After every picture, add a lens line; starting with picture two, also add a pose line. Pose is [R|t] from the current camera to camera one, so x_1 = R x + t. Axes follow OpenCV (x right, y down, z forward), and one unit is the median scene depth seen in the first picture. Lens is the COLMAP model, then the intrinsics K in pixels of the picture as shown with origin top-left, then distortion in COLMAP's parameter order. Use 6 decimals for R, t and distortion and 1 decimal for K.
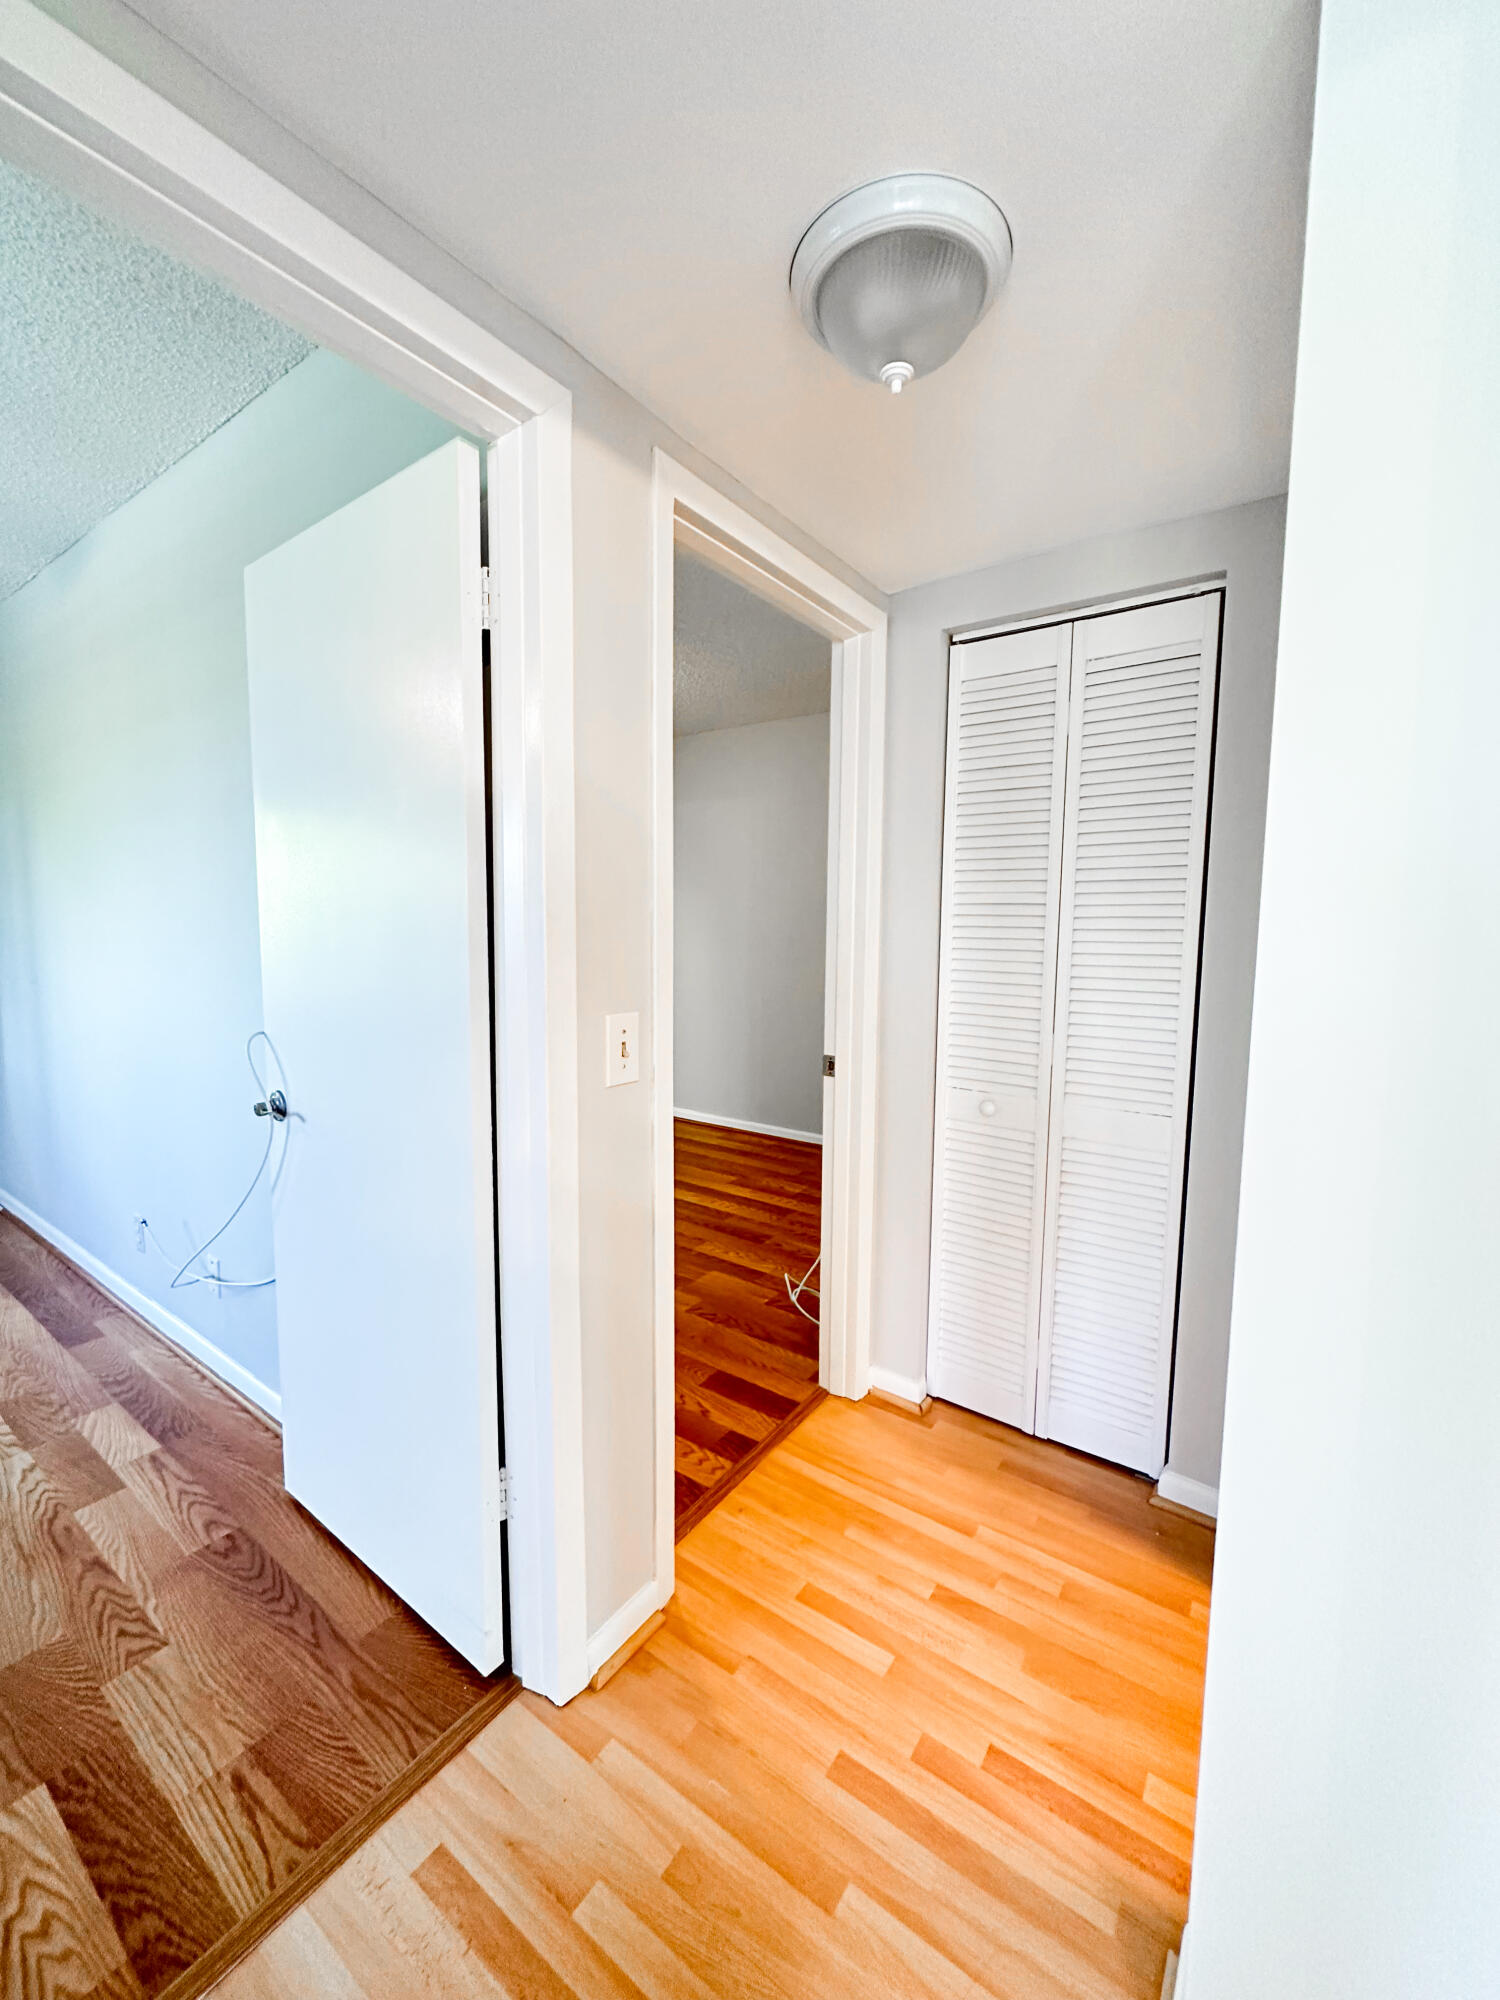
lens RADIAL K [[798.5, 0, 750.0], [0, 798.5, 1000.0], [0, 0, 1]] dist [-0.001470, 0.000157]
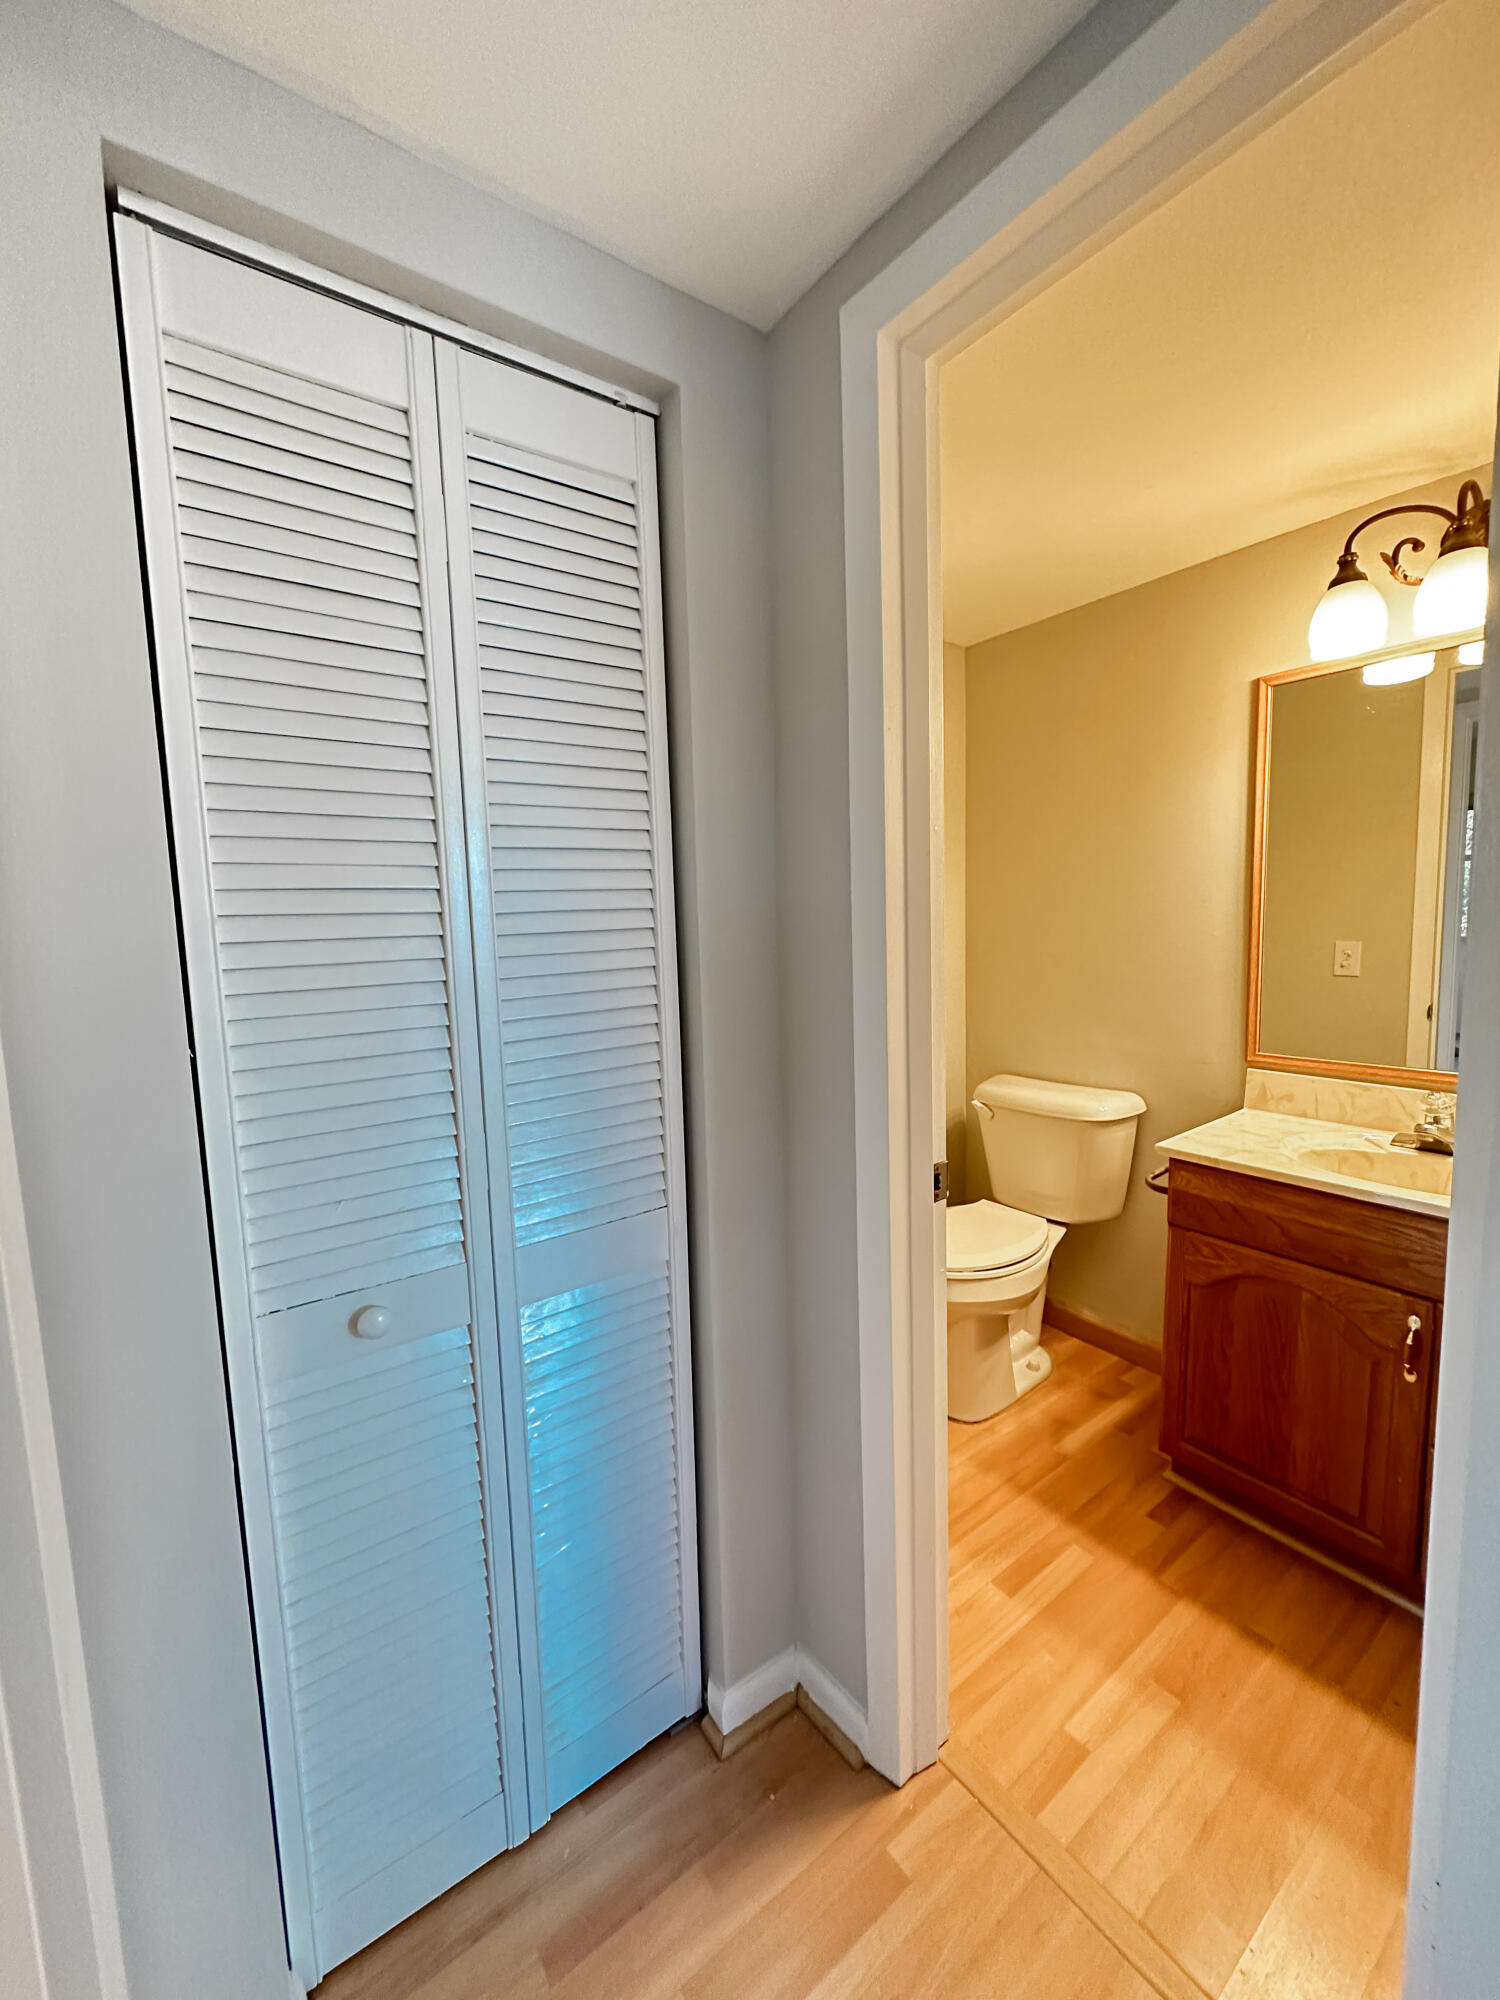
lens RADIAL K [[809.6, 0, 750.0], [0, 809.6, 1000.0], [0, 0, 1]] dist [0.001567, 0.000124]
pose [[0.304737, -0.117951, 0.945105, -0.074825], [0.130828, 0.988080, 0.081131, -0.070223], [-0.943409, 0.098923, 0.316535, 0.692979]]
